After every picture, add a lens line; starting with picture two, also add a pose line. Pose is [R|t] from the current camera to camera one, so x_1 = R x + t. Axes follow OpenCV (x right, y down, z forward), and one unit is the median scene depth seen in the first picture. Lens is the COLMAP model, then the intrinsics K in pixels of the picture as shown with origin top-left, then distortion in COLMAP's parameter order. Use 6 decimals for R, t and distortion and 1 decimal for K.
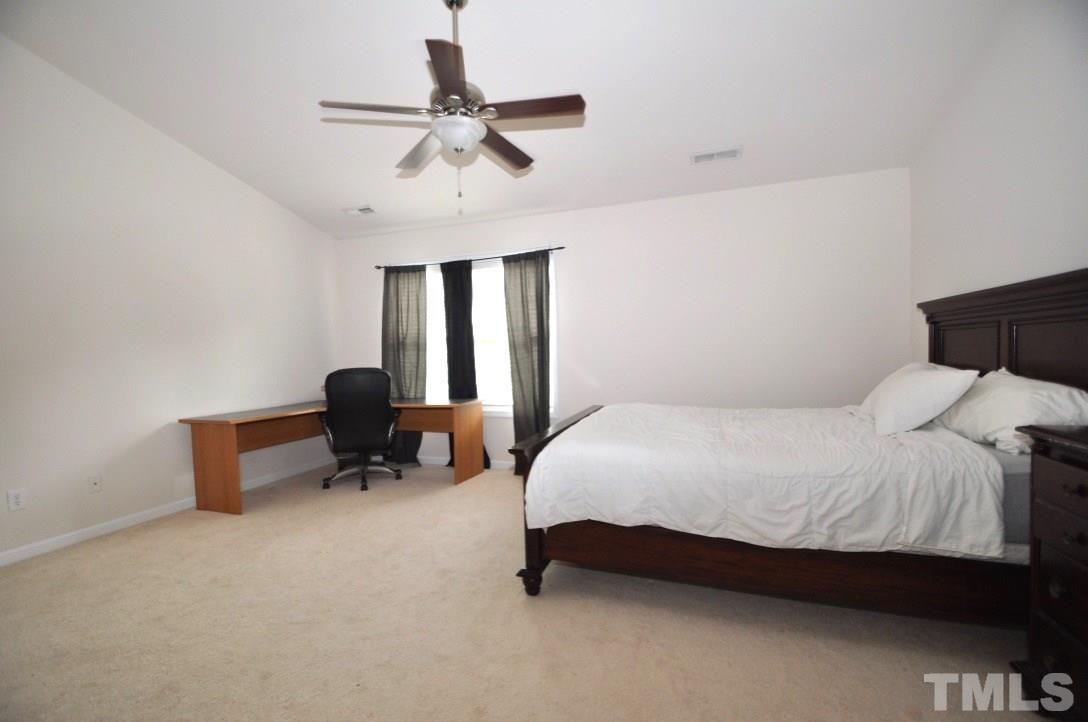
lens RADIAL K [[475.2, 0, 529.5], [0, 475.2, 365.3], [0, 0, 1]] dist [0.016390, -0.016317]
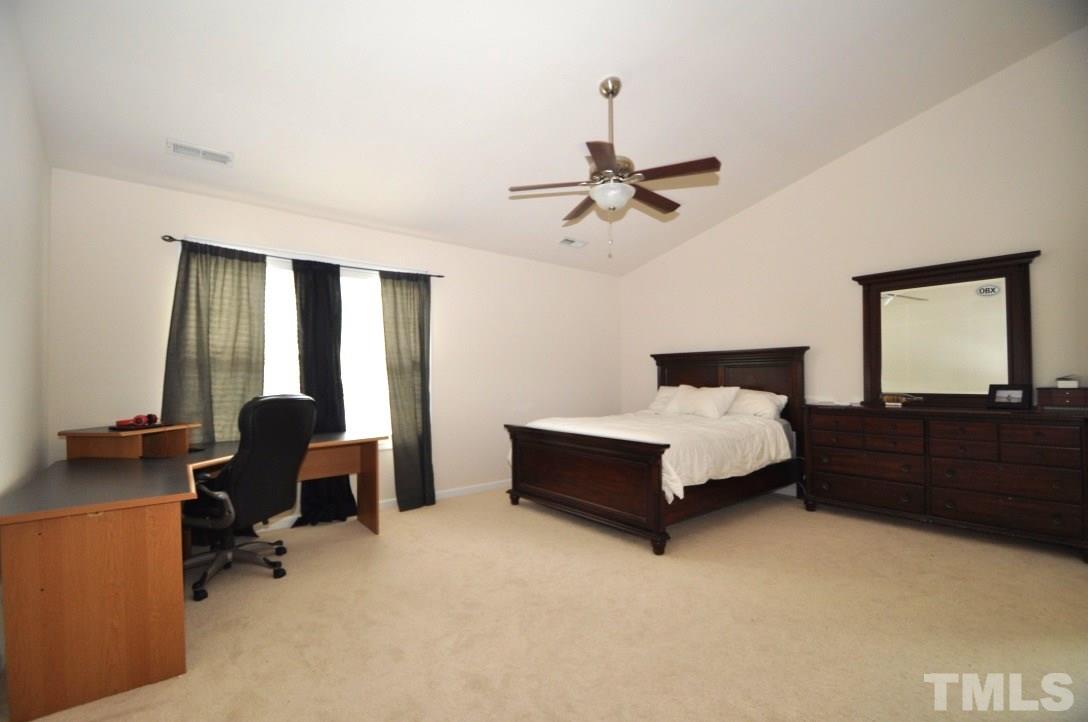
lens RADIAL K [[475.2, 0, 529.5], [0, 475.2, 365.3], [0, 0, 1]] dist [0.016390, -0.016317]
pose [[0.515067, 0.050511, 0.855660, -0.685220], [0.028799, 0.996679, -0.076171, 0.027197], [-0.856666, 0.063875, 0.511902, 0.314500]]
